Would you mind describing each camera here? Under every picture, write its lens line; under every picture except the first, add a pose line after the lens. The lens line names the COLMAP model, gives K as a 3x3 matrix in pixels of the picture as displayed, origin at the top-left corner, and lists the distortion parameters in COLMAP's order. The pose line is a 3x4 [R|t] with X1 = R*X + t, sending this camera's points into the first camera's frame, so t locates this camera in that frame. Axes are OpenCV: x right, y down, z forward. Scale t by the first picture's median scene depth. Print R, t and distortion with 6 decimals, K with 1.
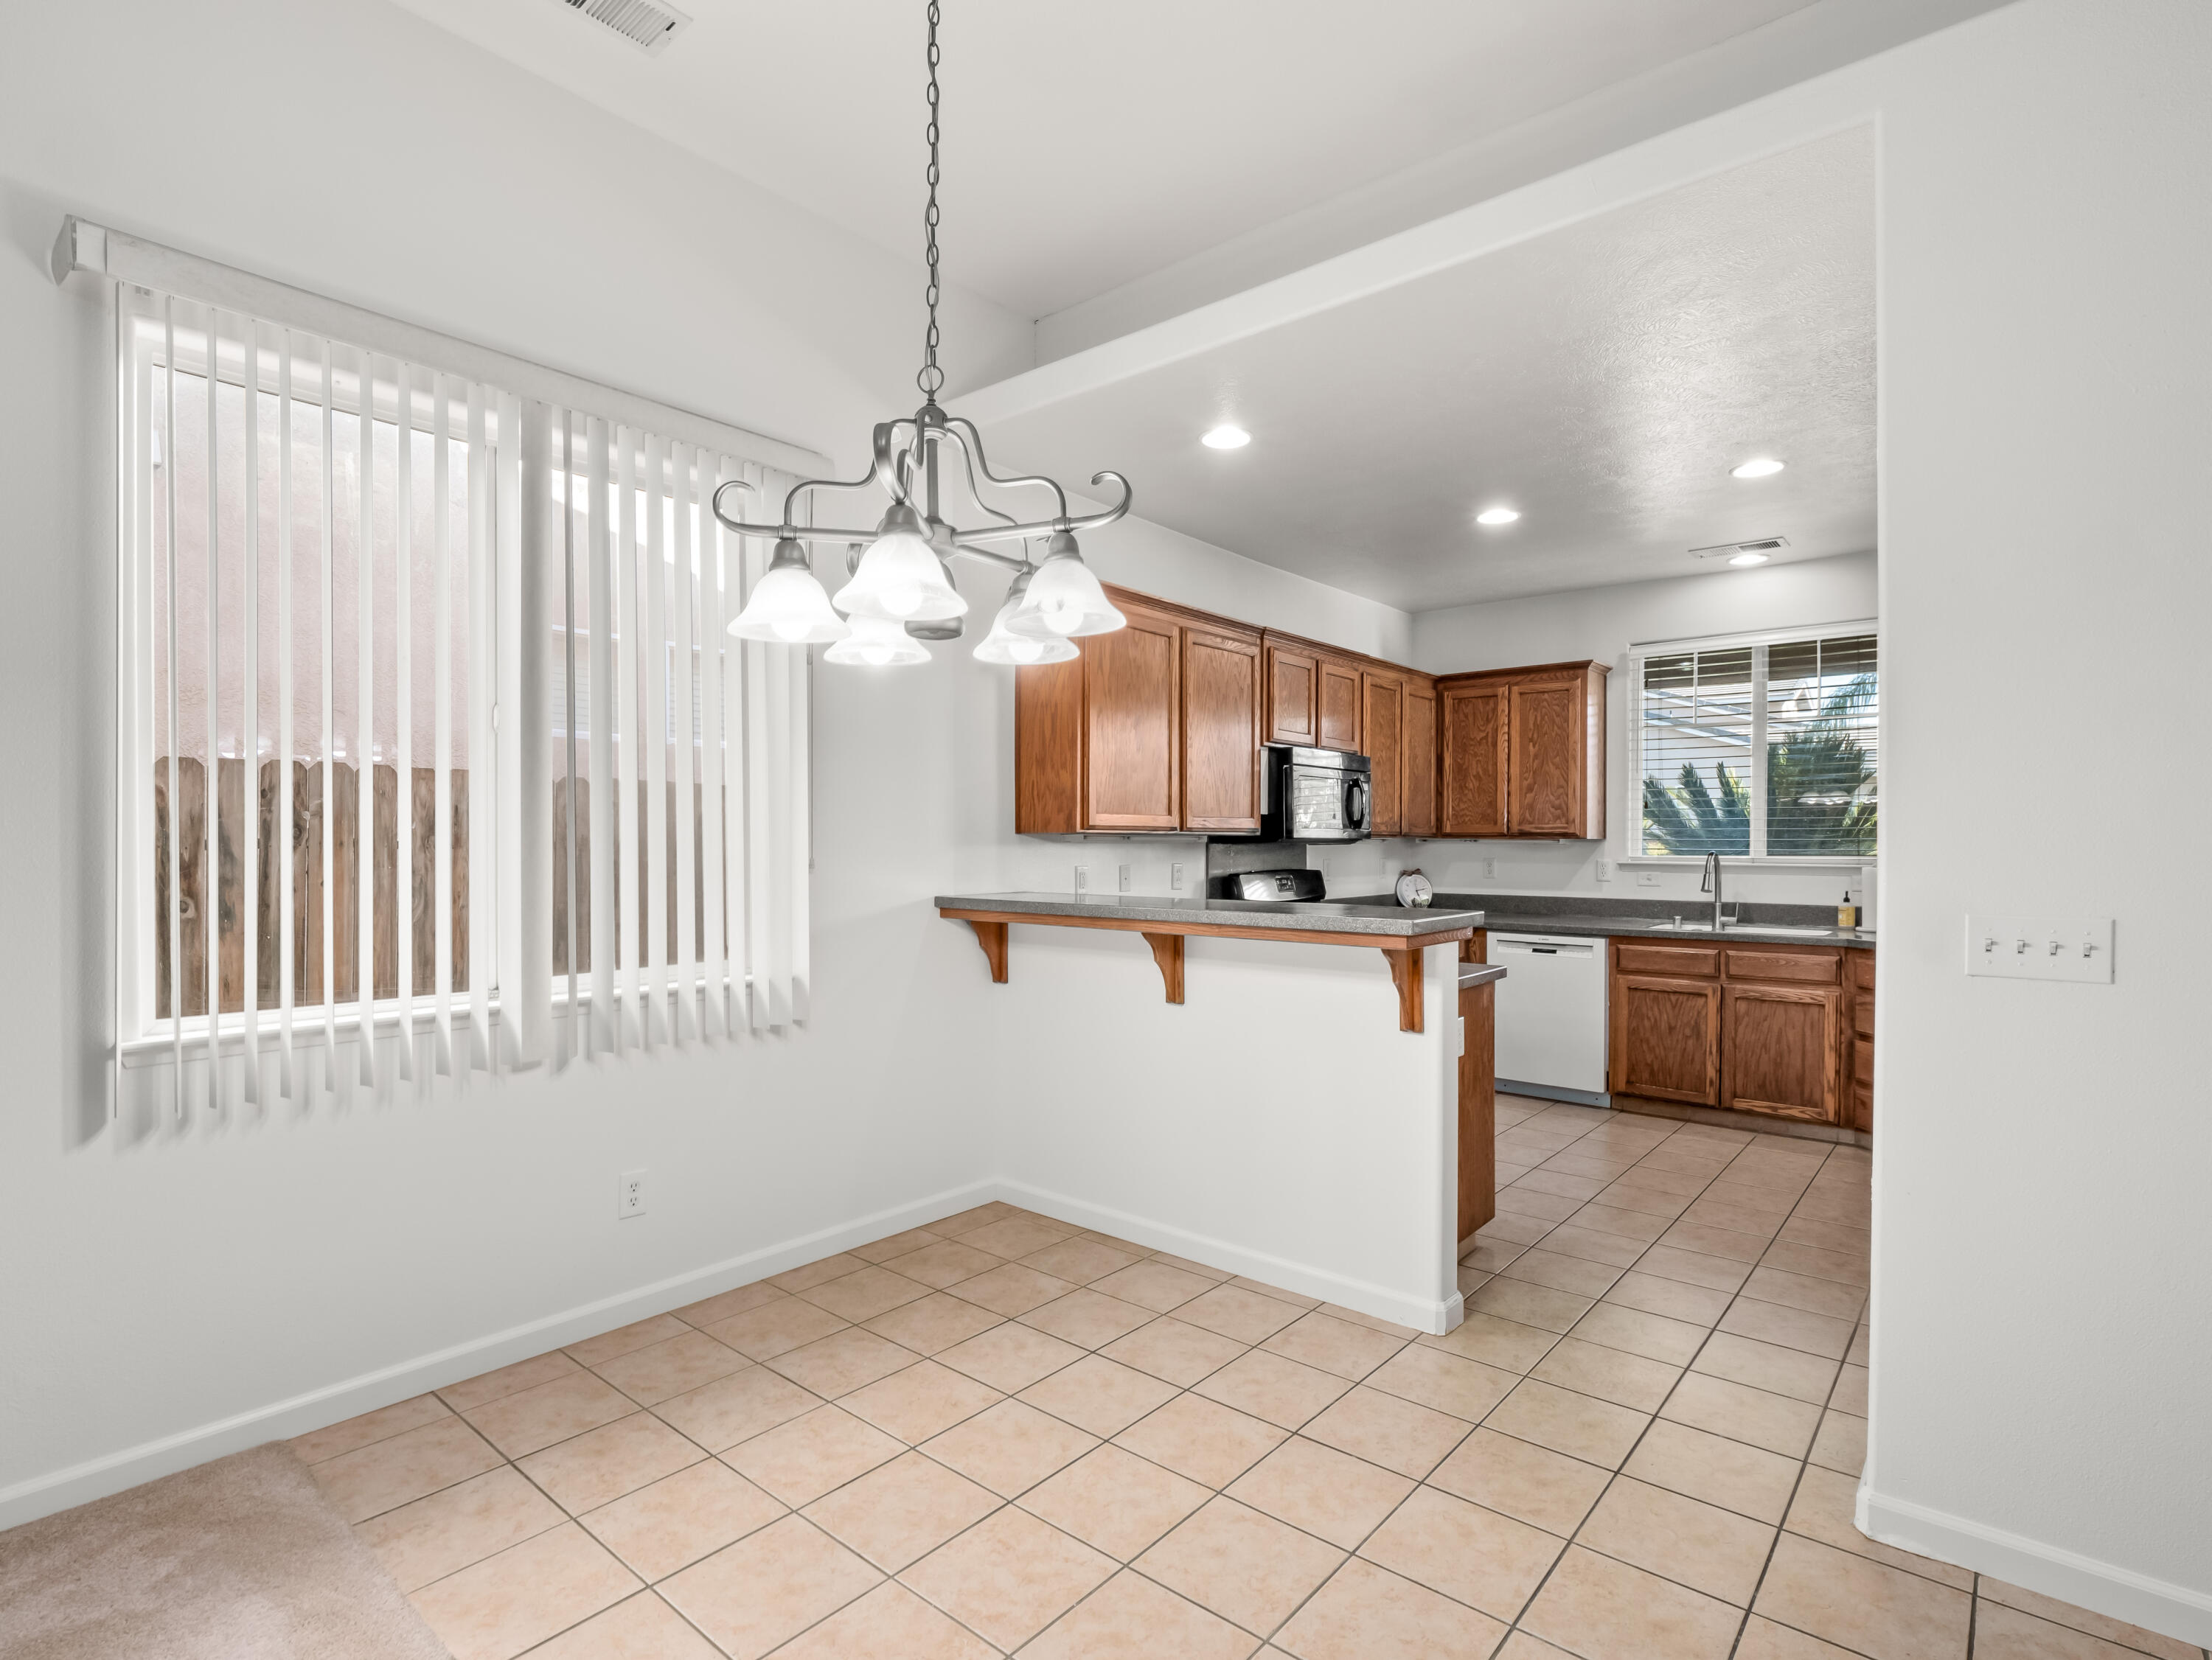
lens RADIAL K [[1122.8, 0, 1099.3], [0, 1122.8, 841.5], [0, 0, 1]] dist [0.000565, -0.000007]
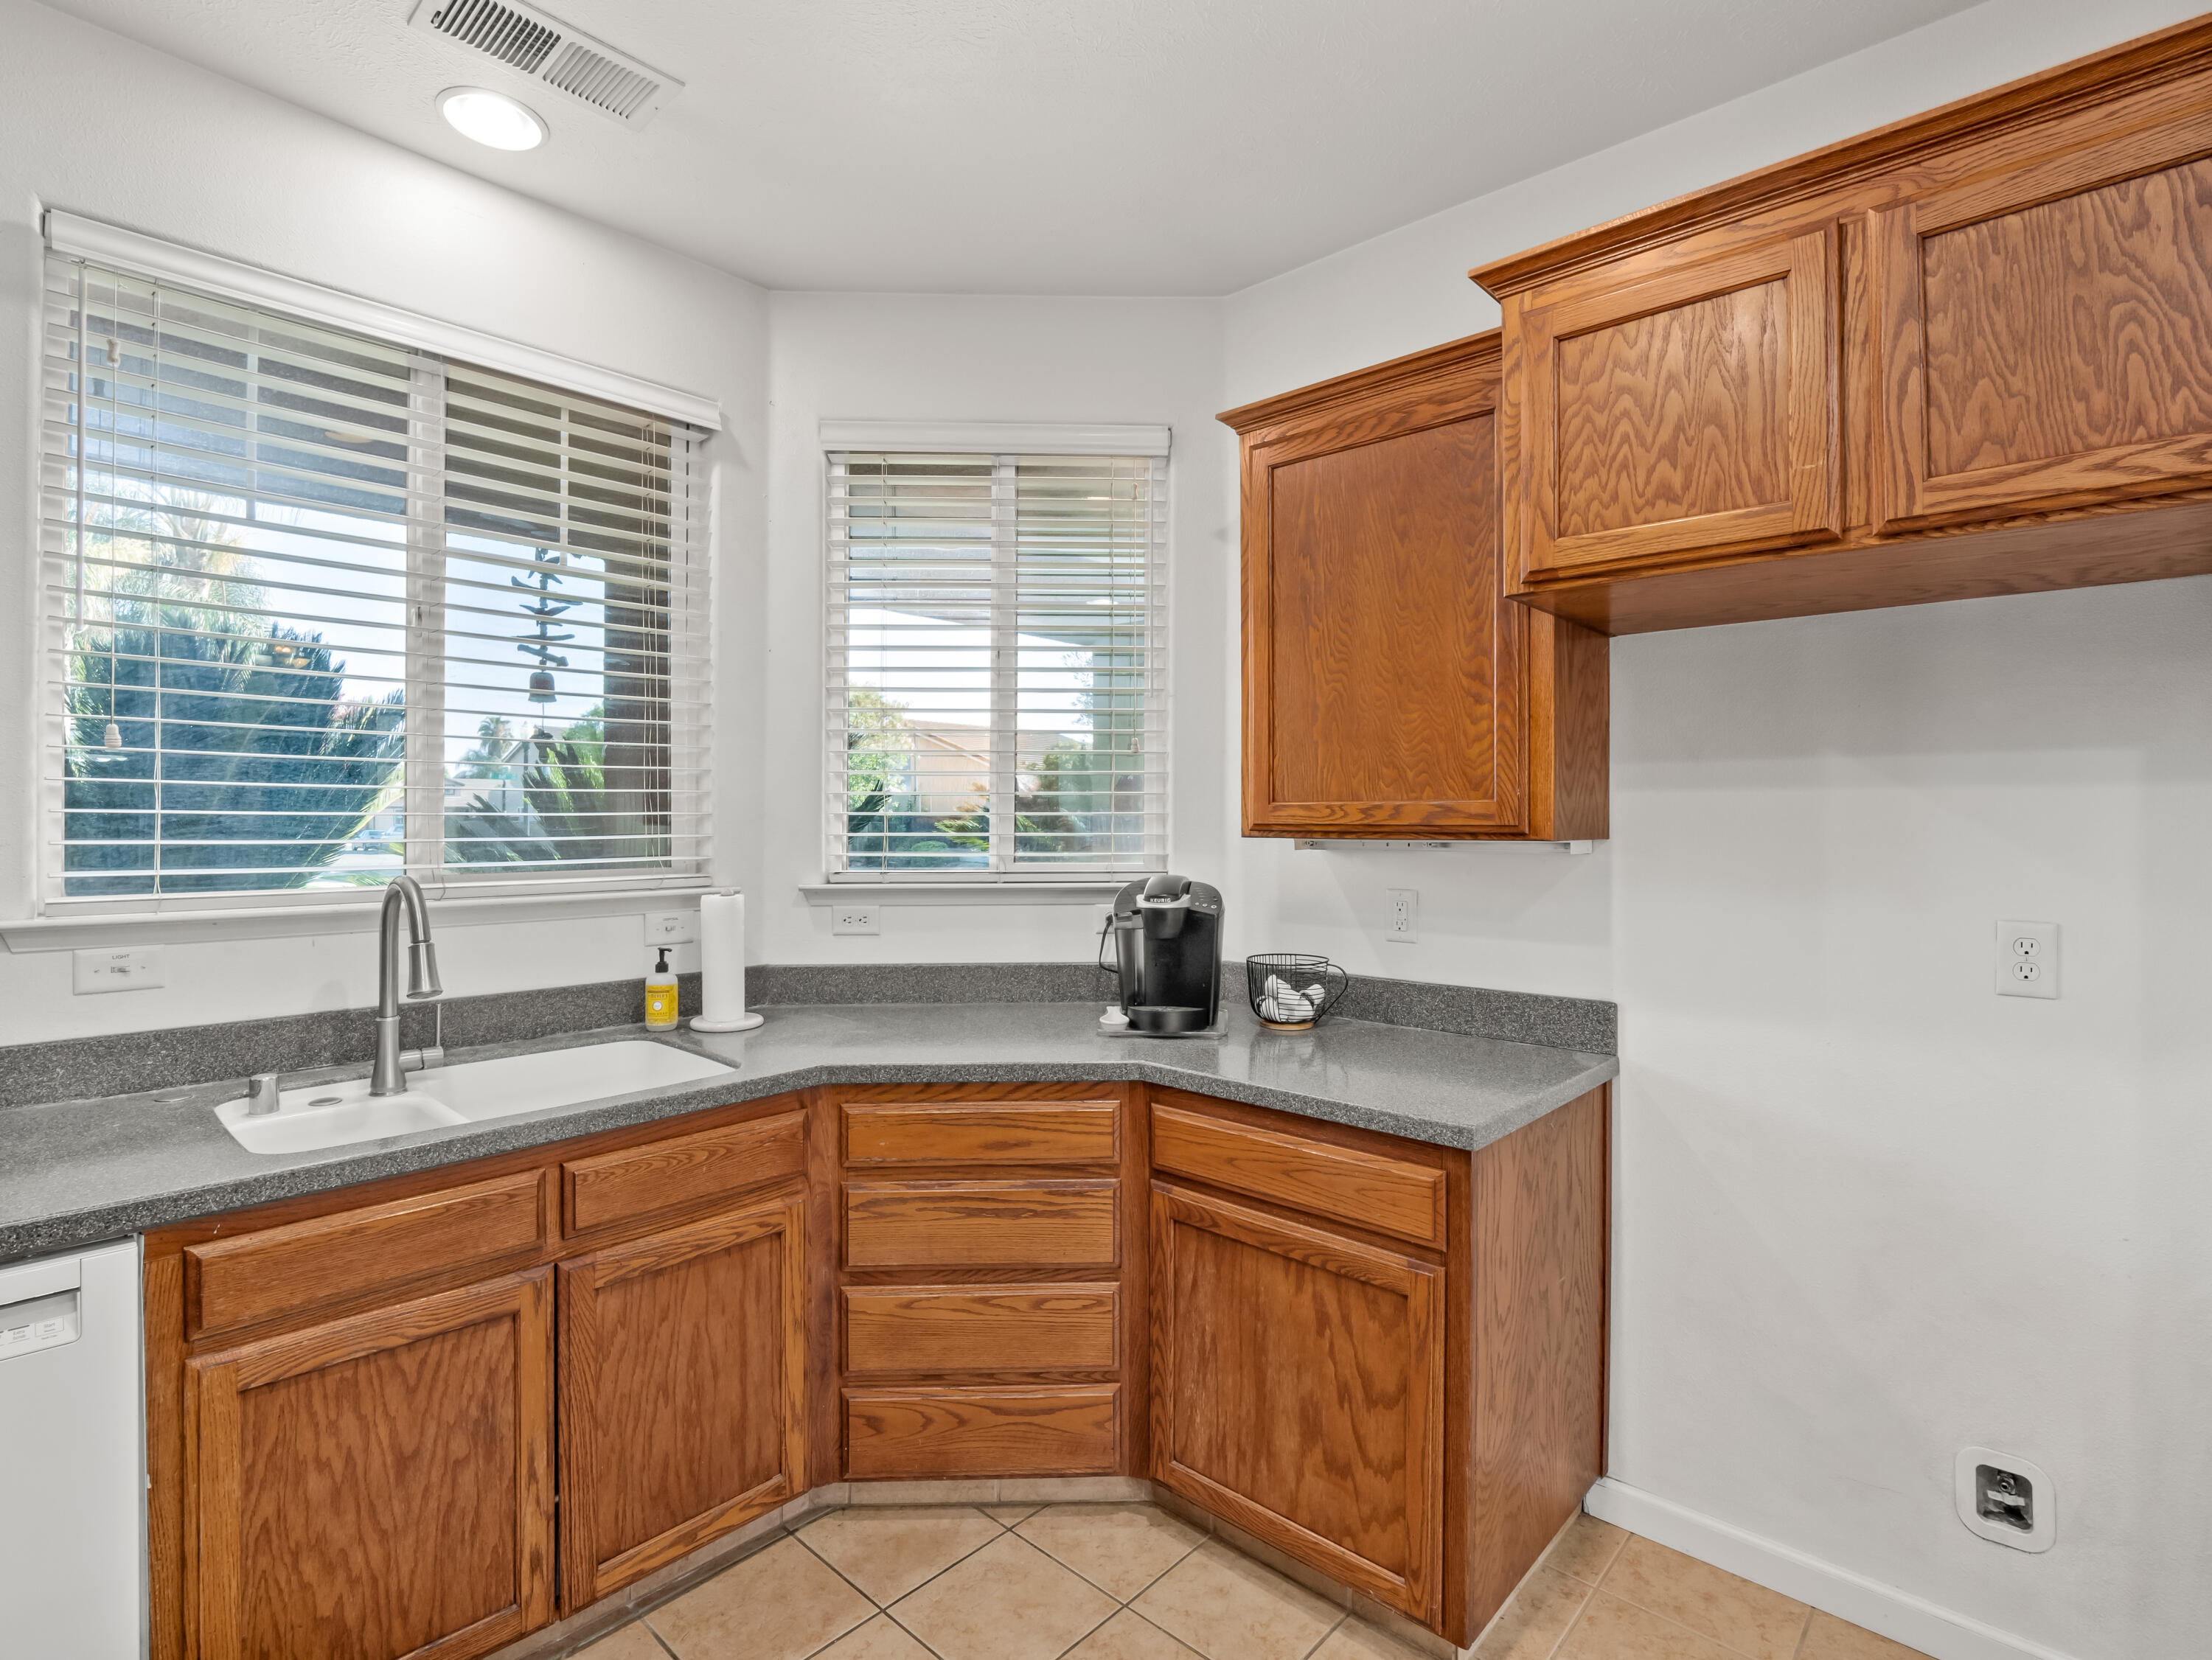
lens RADIAL K [[1079.6, 0, 1099.9], [0, 1079.6, 821.6], [0, 0, 1]] dist [-0.009914, -0.000529]
pose [[0.053735, -0.006143, 0.998536, 0.229182], [-0.002058, 0.999978, 0.006263, -0.011483], [-0.998553, -0.002392, 0.053721, 0.801123]]
